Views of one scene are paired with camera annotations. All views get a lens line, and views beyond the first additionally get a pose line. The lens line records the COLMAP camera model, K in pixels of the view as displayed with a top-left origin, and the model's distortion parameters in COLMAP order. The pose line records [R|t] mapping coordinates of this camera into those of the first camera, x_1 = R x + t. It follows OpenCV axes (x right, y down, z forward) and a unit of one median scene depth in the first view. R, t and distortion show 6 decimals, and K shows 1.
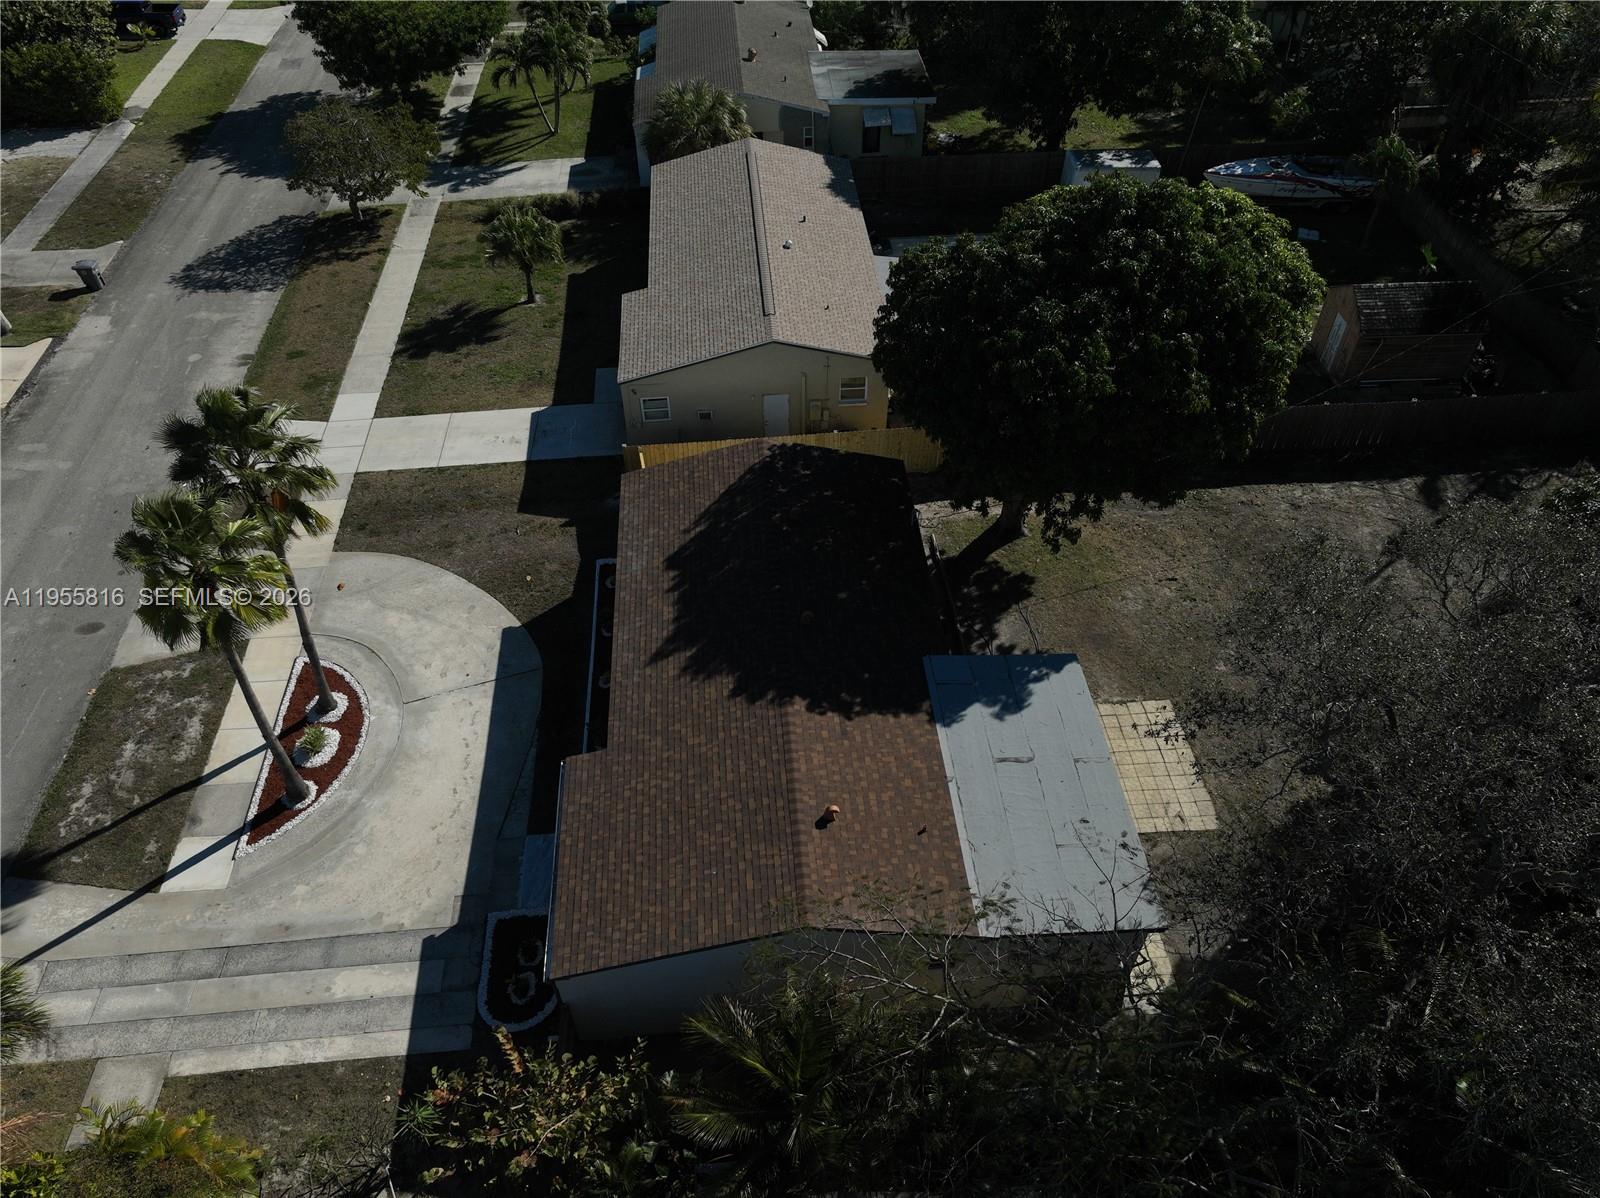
lens RADIAL K [[1100.6, 0, 800.0], [0, 1100.6, 599.0], [0, 0, 1]] dist [-0.001966, -0.000844]
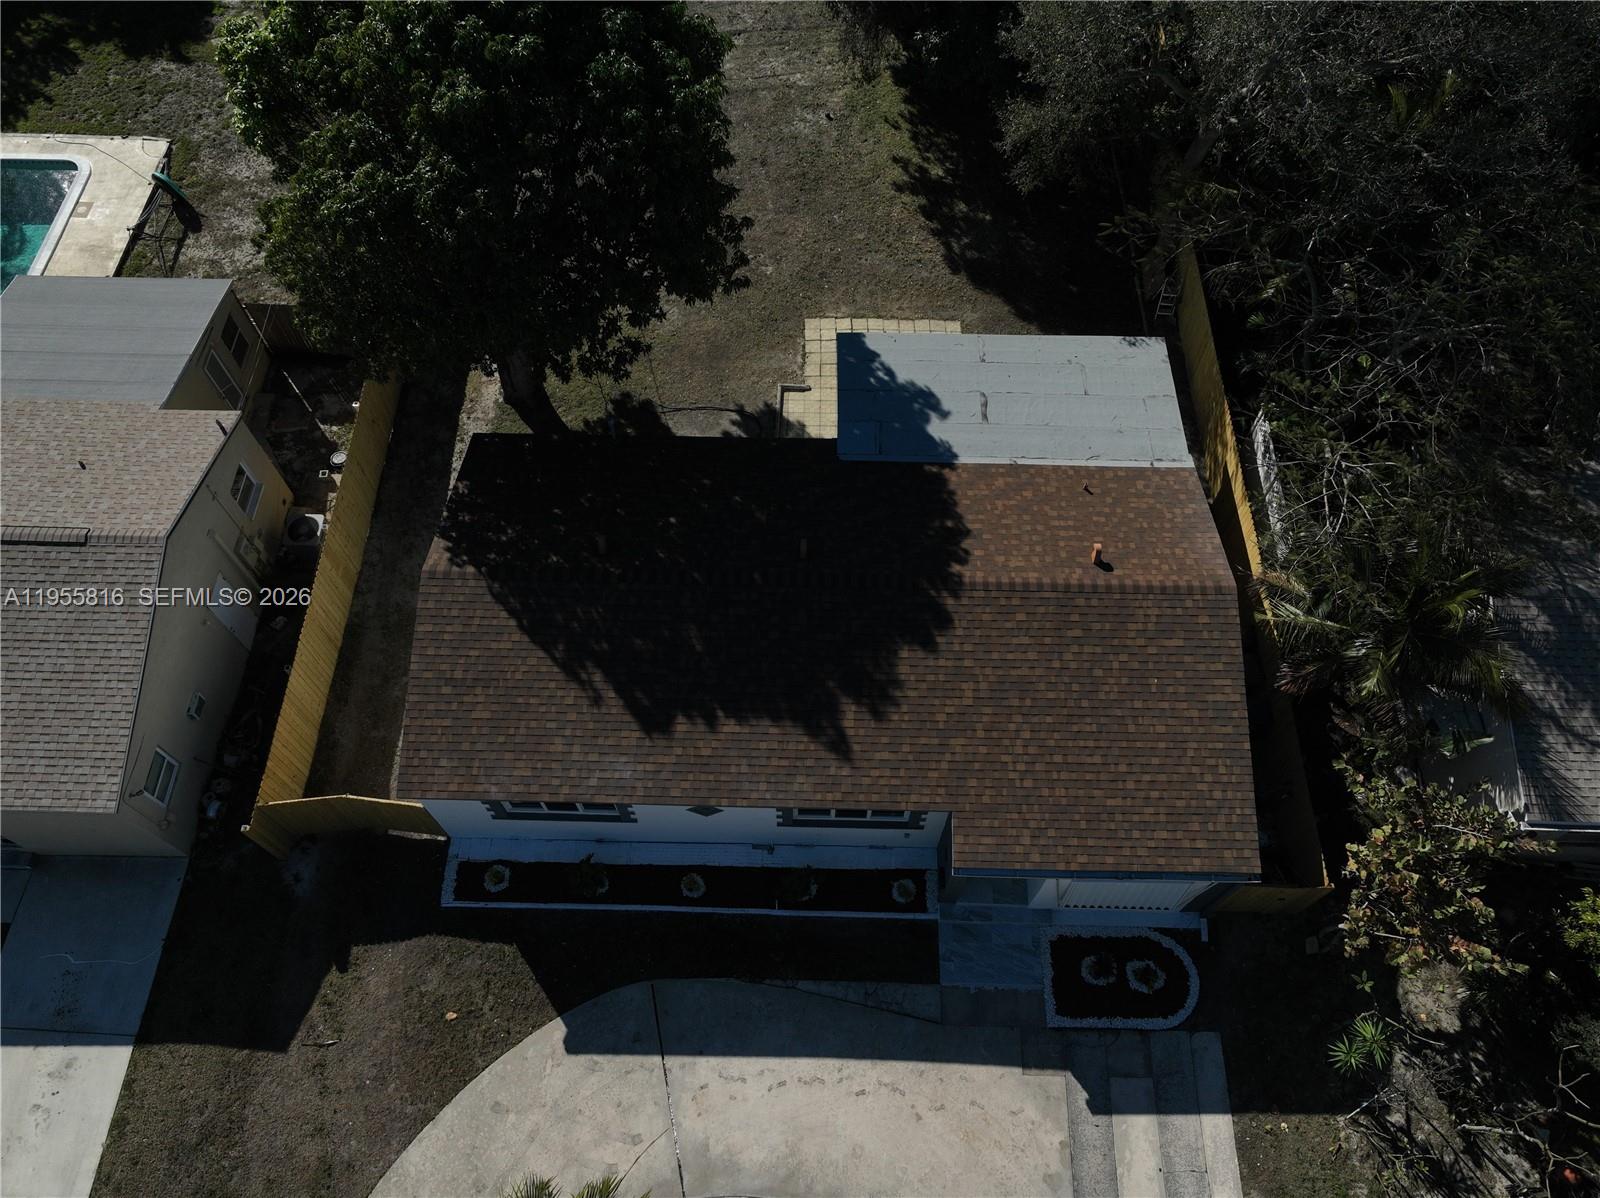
lens RADIAL K [[1147.8, 0, 783.5], [0, 1147.8, 628.6], [0, 0, 1]] dist [0.001771, -0.000056]
pose [[0.107425, -0.868692, 0.483564, -0.408949], [0.713528, 0.406064, 0.570955, -0.405464], [-0.692342, 0.283702, 0.663457, 0.443823]]
